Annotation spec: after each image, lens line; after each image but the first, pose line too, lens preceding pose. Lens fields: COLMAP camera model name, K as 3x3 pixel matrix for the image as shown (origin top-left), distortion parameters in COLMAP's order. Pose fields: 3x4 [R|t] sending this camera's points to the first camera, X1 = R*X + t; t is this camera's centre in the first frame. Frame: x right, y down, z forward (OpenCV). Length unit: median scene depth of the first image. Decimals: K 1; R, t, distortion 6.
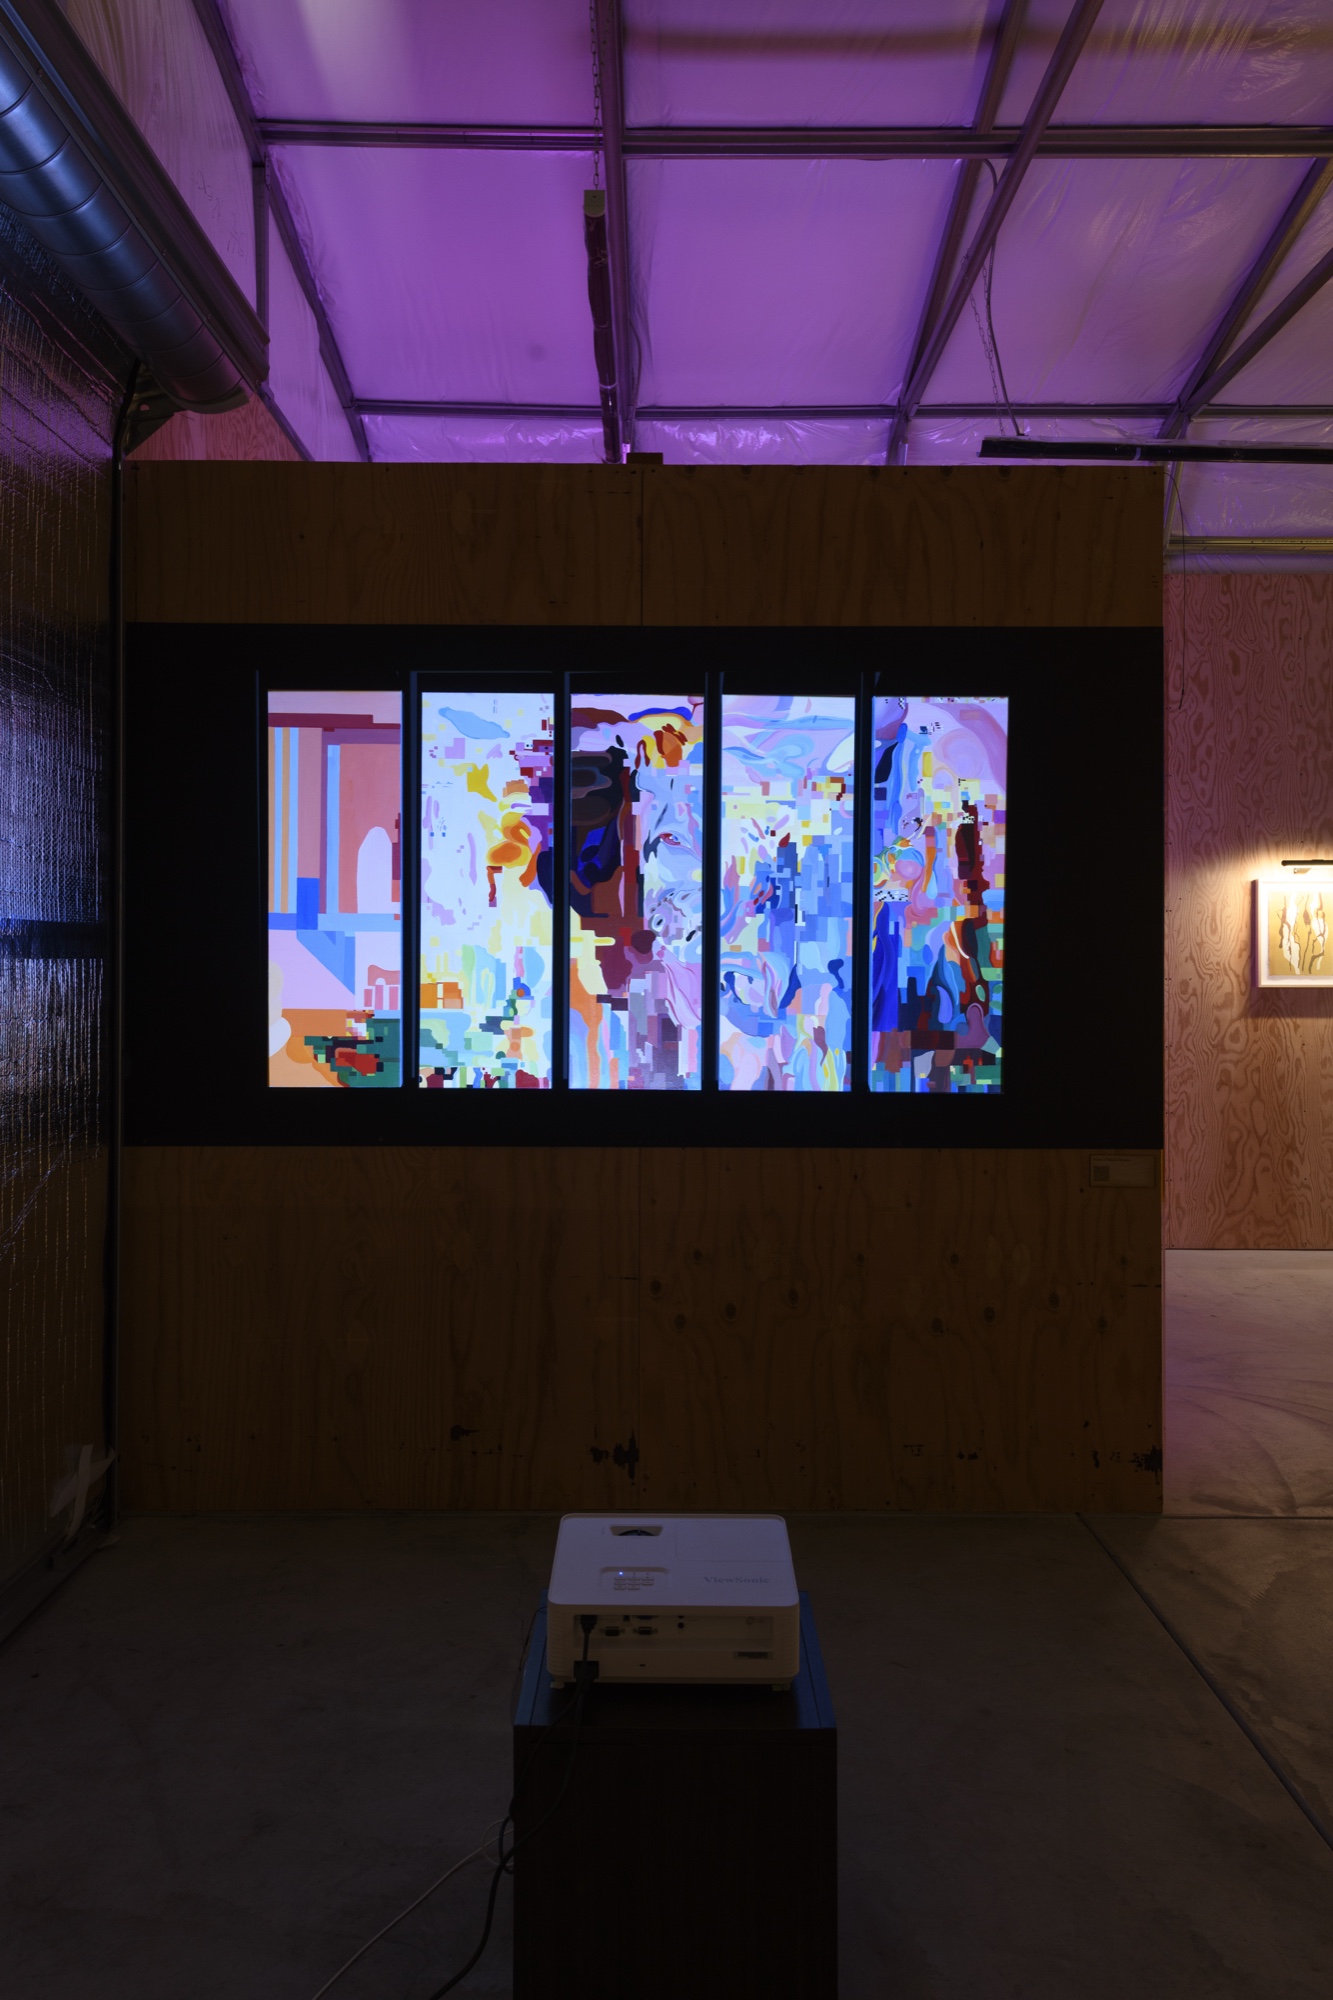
lens RADIAL K [[1364.6, 0, 688.4], [0, 1364.6, 956.4], [0, 0, 1]] dist [0.025189, -0.013999]
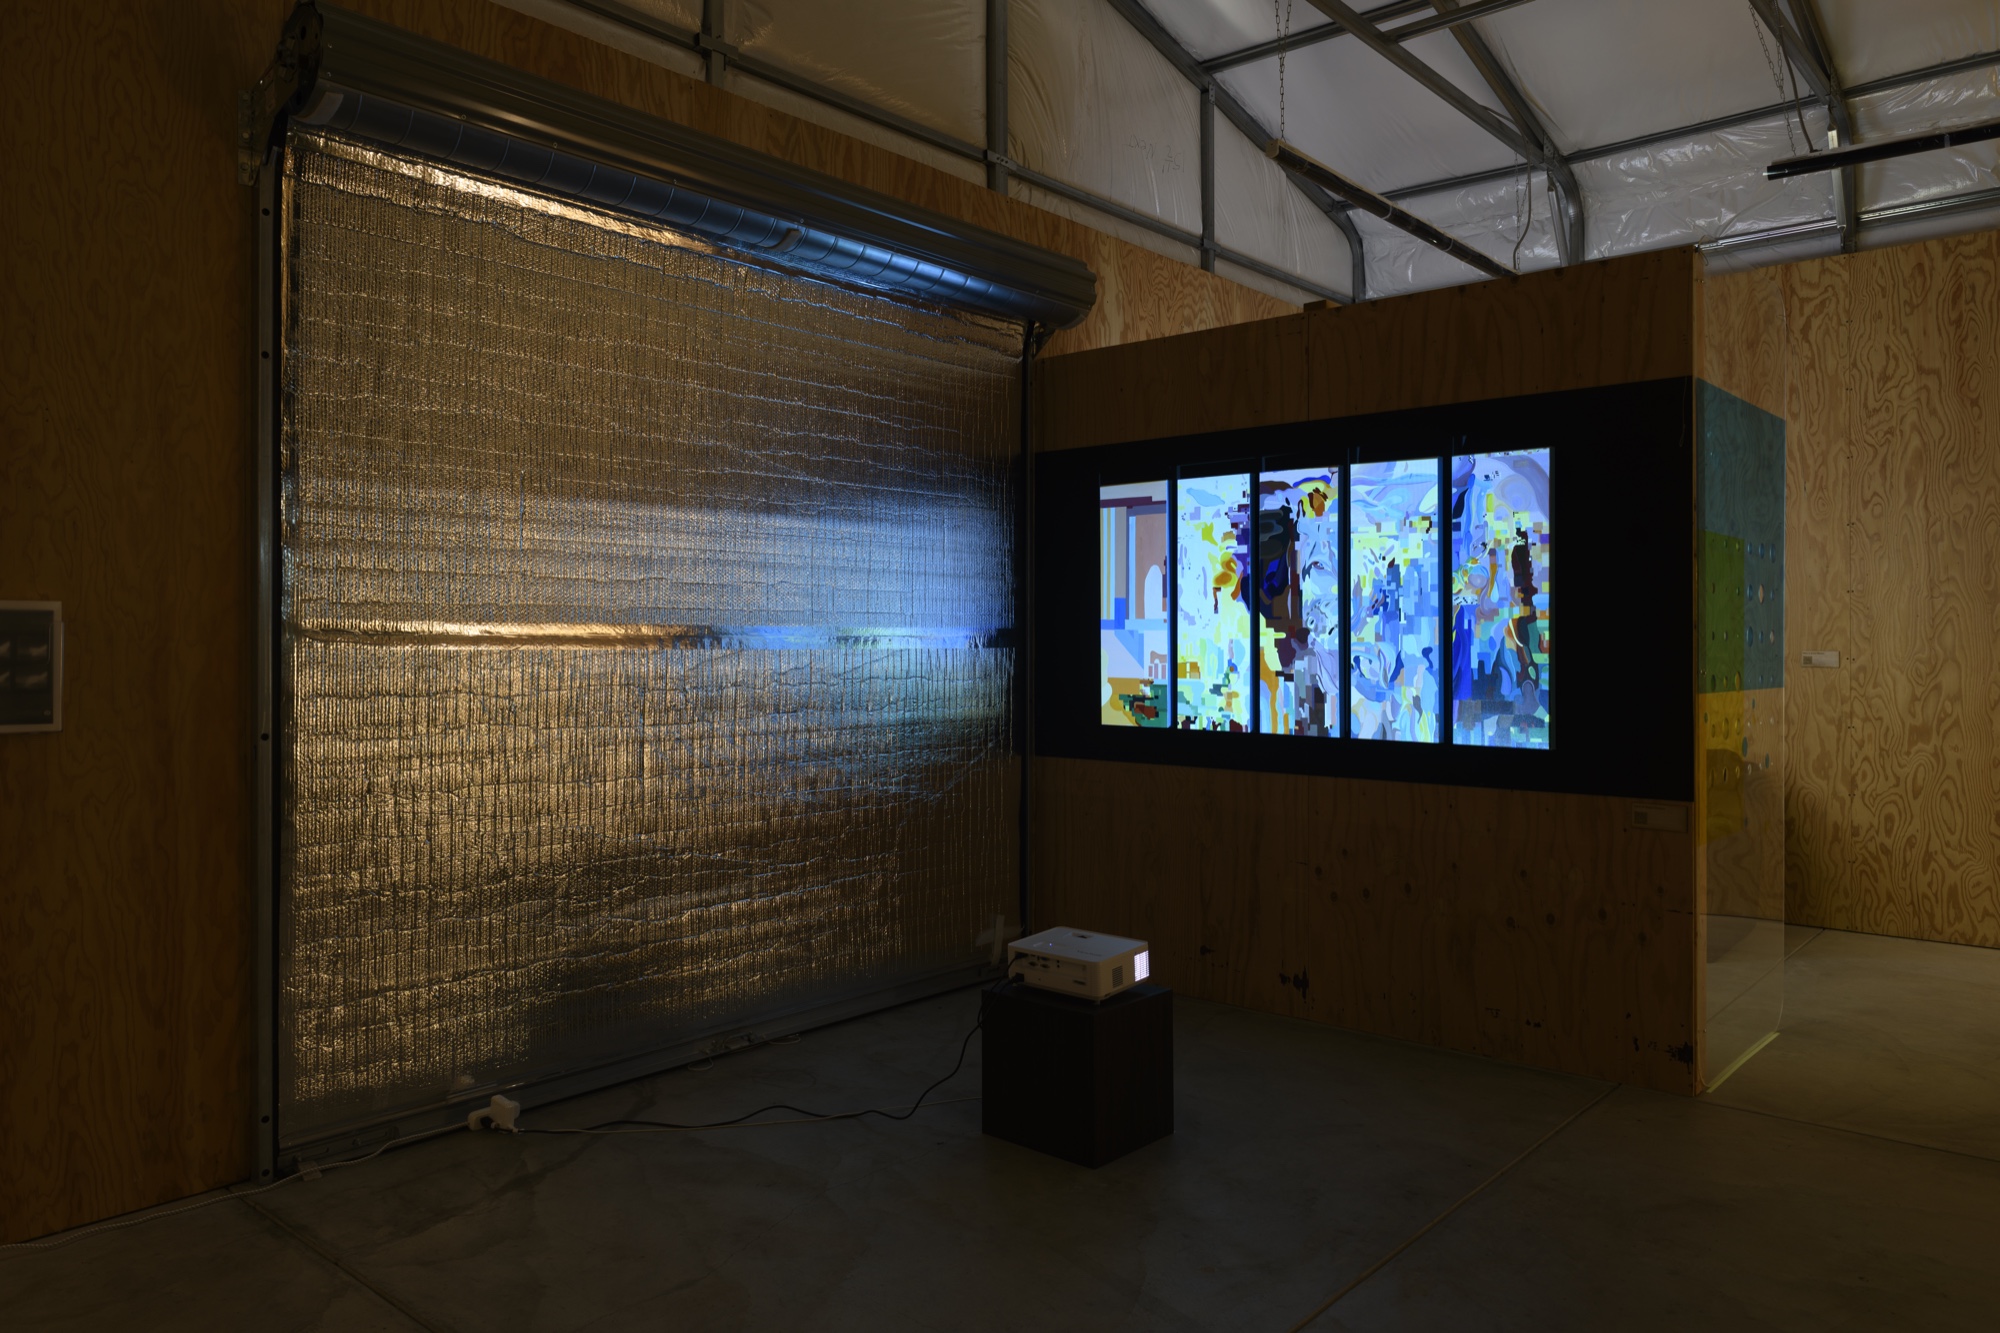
lens RADIAL K [[1364.6, 0, 949.9], [0, 1364.6, 622.1], [0, 0, 1]] dist [0.025189, -0.013999]
pose [[0.739475, -0.013915, -0.673041, 0.679878], [0.007859, 0.999897, -0.012038, -0.010330], [0.673139, 0.003612, 0.739507, -0.354169]]
